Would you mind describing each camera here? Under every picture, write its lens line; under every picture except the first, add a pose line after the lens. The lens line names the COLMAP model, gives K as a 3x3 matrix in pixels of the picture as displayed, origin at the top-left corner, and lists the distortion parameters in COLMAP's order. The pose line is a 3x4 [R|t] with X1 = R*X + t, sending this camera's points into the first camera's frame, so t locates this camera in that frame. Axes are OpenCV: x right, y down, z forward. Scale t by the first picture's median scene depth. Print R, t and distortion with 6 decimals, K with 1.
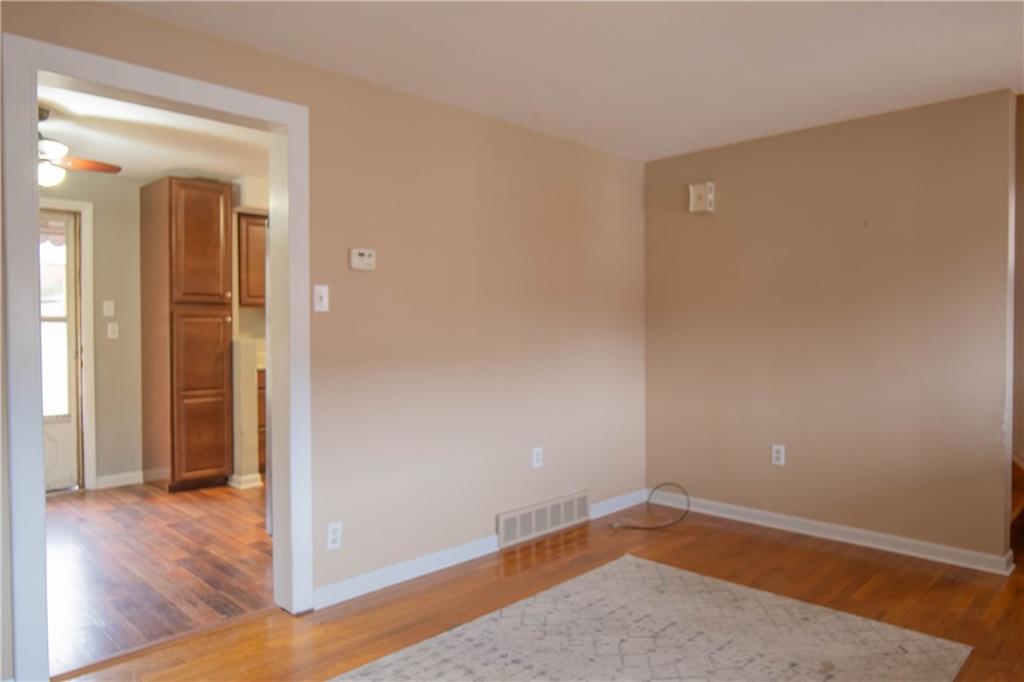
lens RADIAL K [[695.2, 0, 513.9], [0, 695.2, 337.0], [0, 0, 1]] dist [-0.005949, -0.003122]
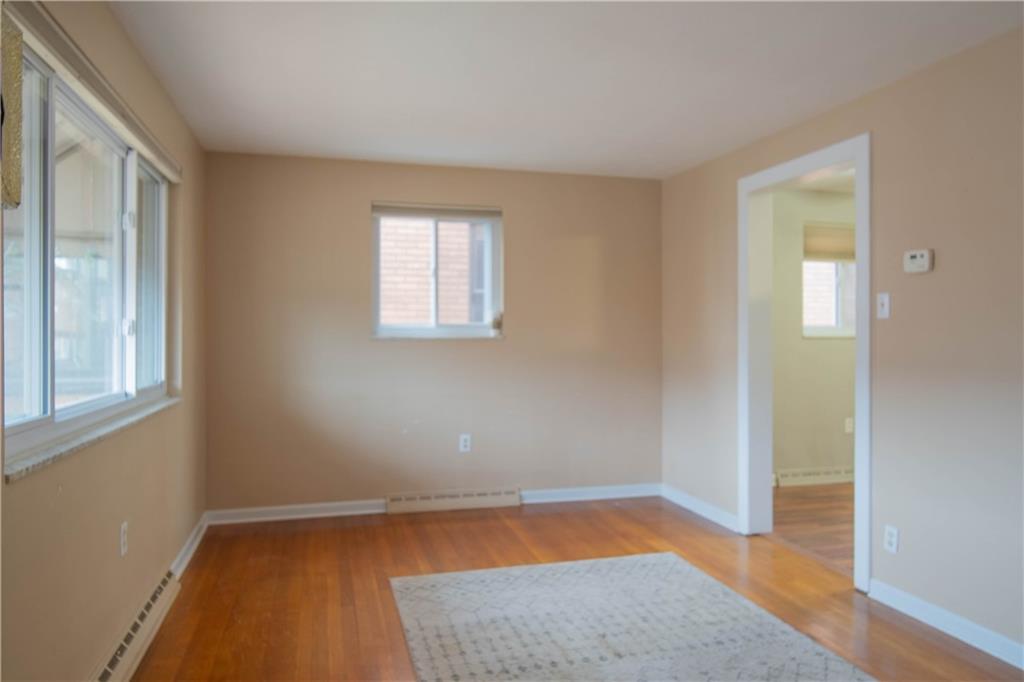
lens RADIAL K [[695.2, 0, 513.9], [0, 695.2, 337.0], [0, 0, 1]] dist [-0.005949, -0.003122]
pose [[-0.502395, 0.002764, -0.864634, 0.915216], [-0.020840, 0.999666, 0.015304, -0.012733], [0.864387, 0.025707, -0.502169, 1.051712]]
